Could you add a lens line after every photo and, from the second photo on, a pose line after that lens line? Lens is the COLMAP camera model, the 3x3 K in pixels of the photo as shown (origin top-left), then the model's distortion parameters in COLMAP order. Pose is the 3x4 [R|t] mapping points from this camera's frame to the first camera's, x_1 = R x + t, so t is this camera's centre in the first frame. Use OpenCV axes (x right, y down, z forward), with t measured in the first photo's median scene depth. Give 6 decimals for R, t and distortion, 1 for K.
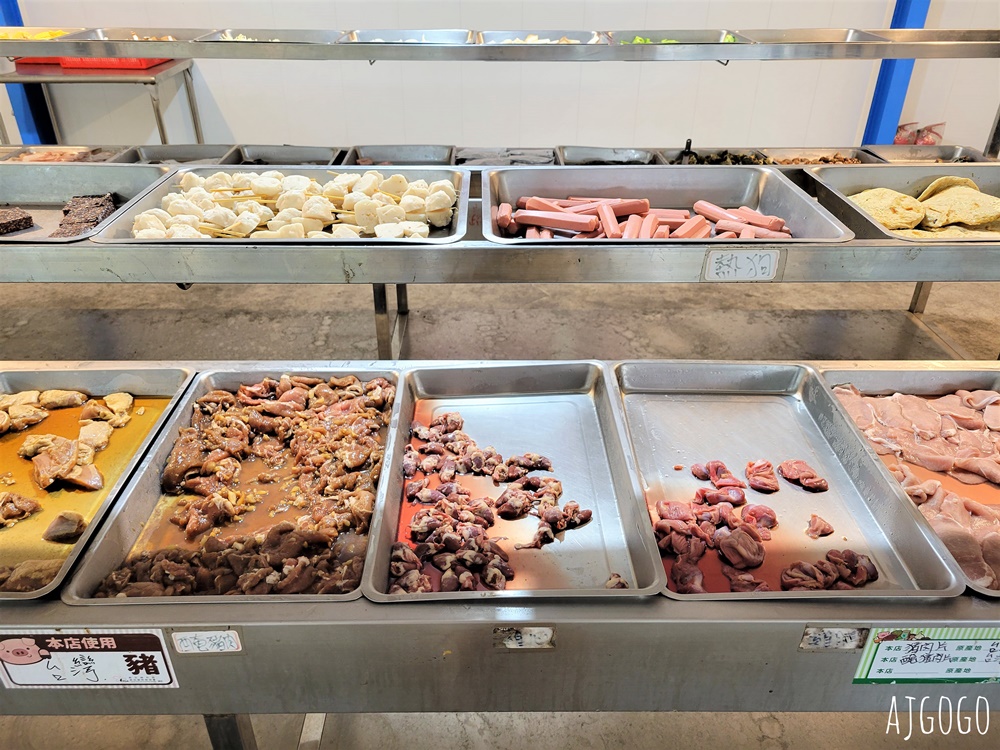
lens RADIAL K [[773.5, 0, 508.1], [0, 773.5, 390.0], [0, 0, 1]] dist [0.034377, -0.000135]
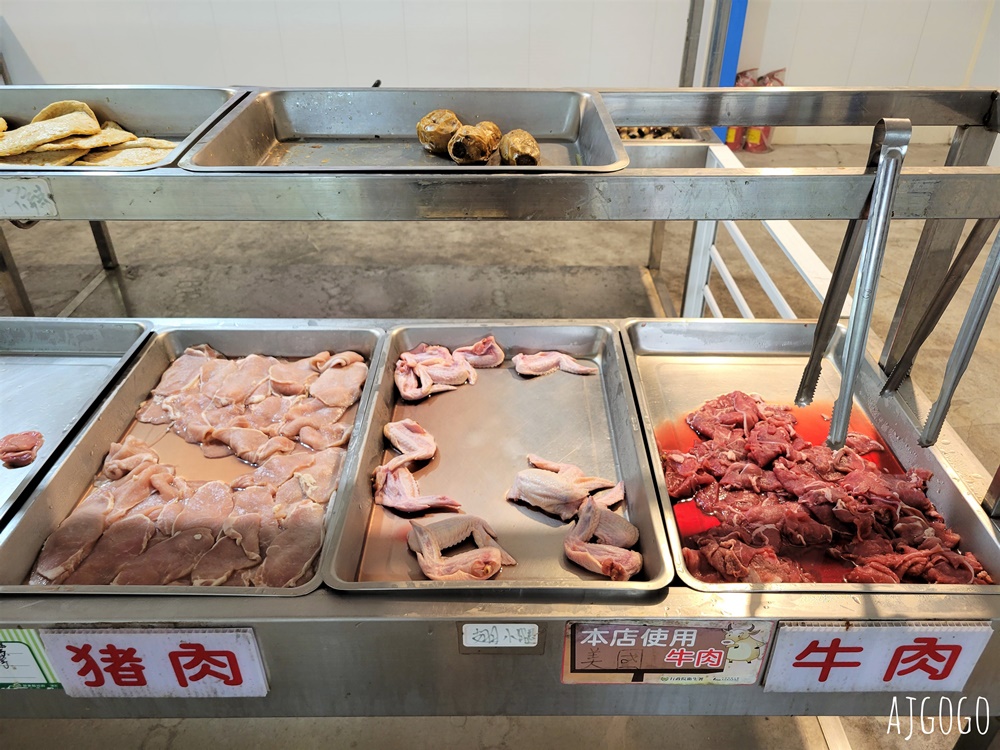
lens RADIAL K [[773.5, 0, 508.1], [0, 773.5, 390.0], [0, 0, 1]] dist [0.034377, -0.000135]
pose [[0.999946, 0.001362, -0.010284, 0.356125], [-0.000819, 0.998617, 0.052566, -0.001272], [0.010342, -0.052555, 0.998564, 0.046505]]
